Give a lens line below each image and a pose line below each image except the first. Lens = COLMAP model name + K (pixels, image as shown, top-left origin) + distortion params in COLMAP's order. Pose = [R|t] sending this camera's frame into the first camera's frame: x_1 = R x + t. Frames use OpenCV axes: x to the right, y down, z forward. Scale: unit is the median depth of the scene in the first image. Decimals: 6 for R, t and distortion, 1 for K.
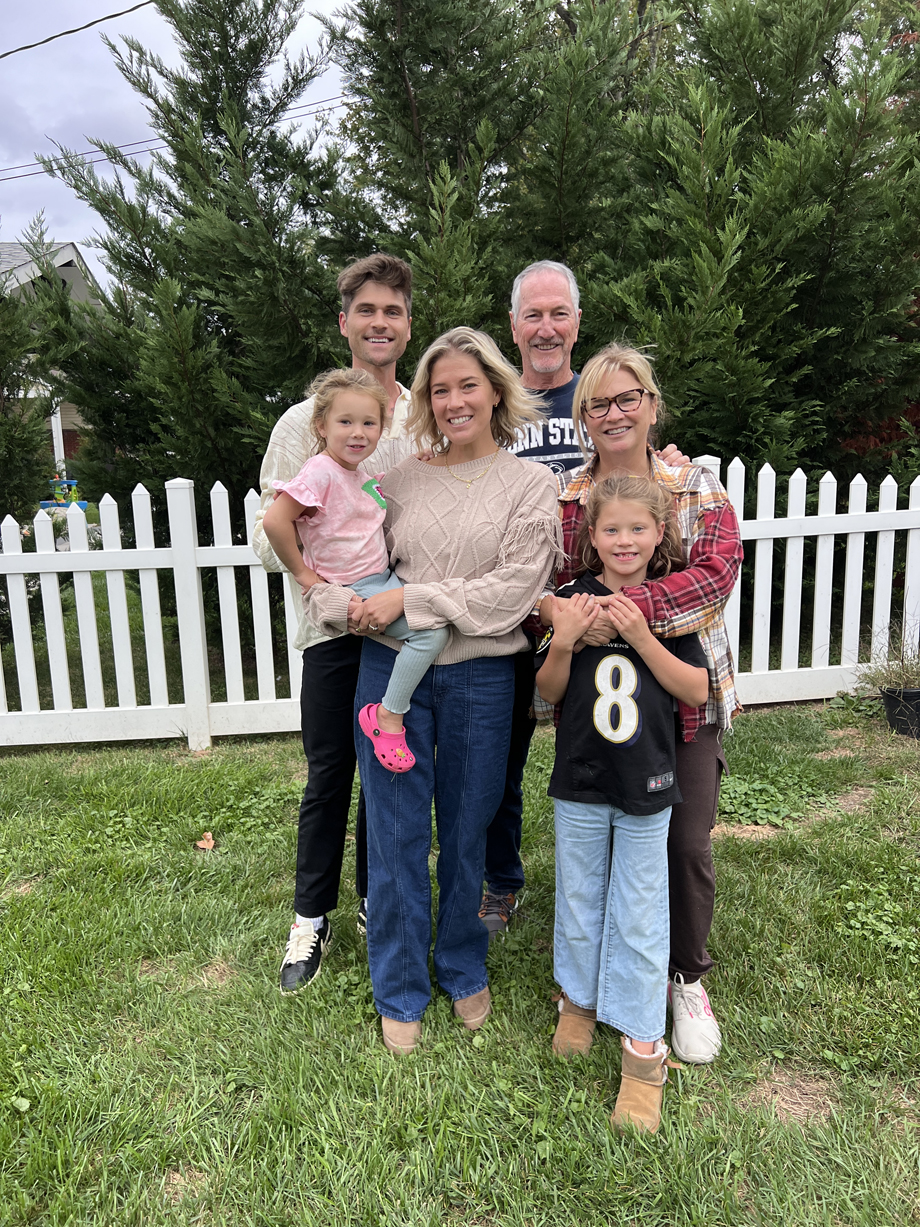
lens RADIAL K [[922.6, 0, 460.0], [0, 922.6, 613.5], [0, 0, 1]] dist [0.003424, -0.000312]
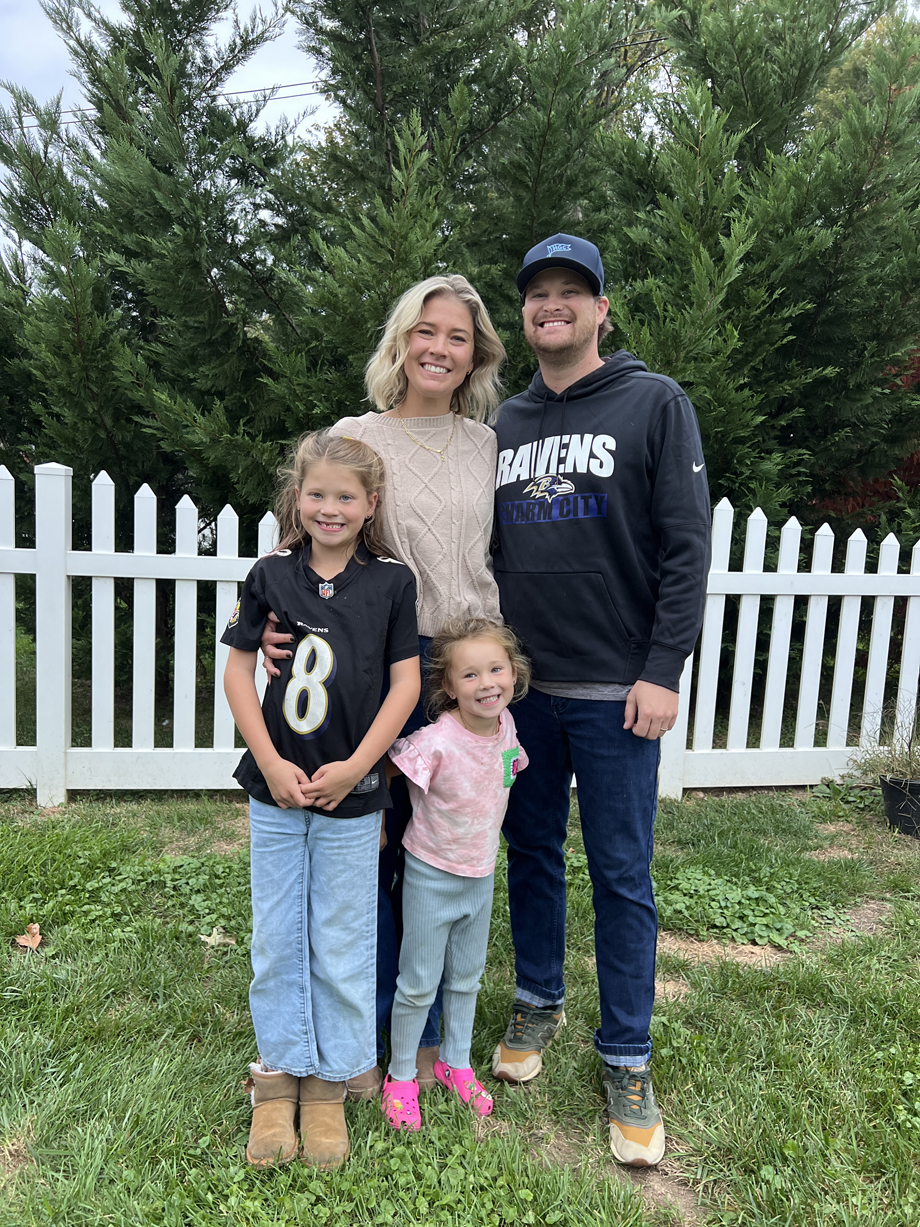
lens RADIAL K [[917.0, 0, 458.6], [0, 917.0, 617.8], [0, 0, 1]] dist [0.008076, -0.005307]
pose [[0.993762, 0.072015, 0.085148, -0.012724], [-0.066569, 0.995652, -0.065154, 0.014788], [-0.089470, 0.059080, 0.994236, 0.175570]]
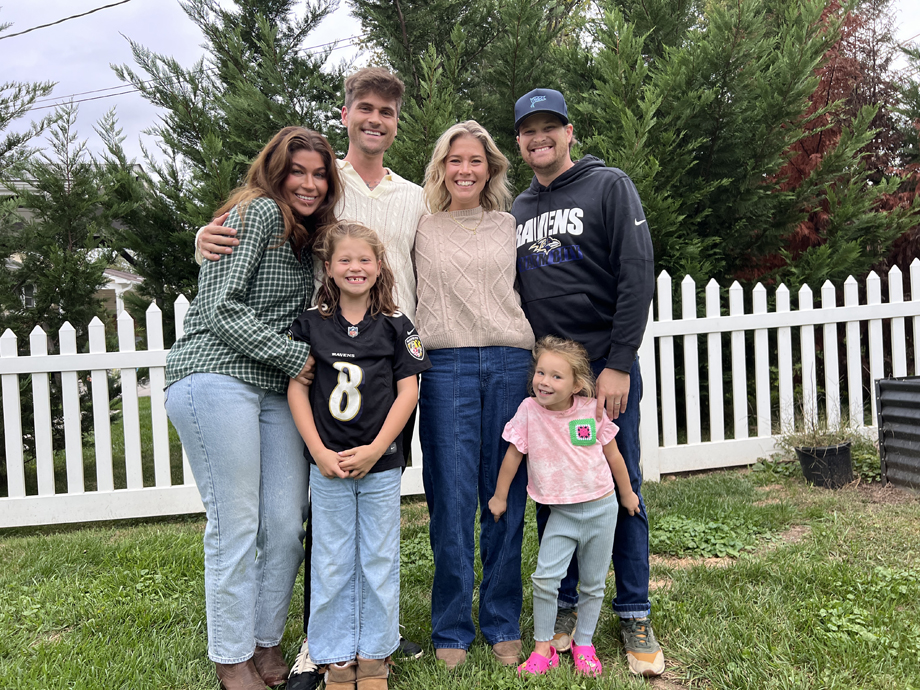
lens RADIAL K [[691.7, 0, 466.2], [0, 691.7, 338.2], [0, 0, 1]] dist [0.003424, -0.000312]
pose [[0.998222, -0.017980, 0.056832, -0.026890], [0.027370, 0.985229, -0.169042, 0.075224], [-0.052953, 0.170297, 0.983969, 0.094341]]
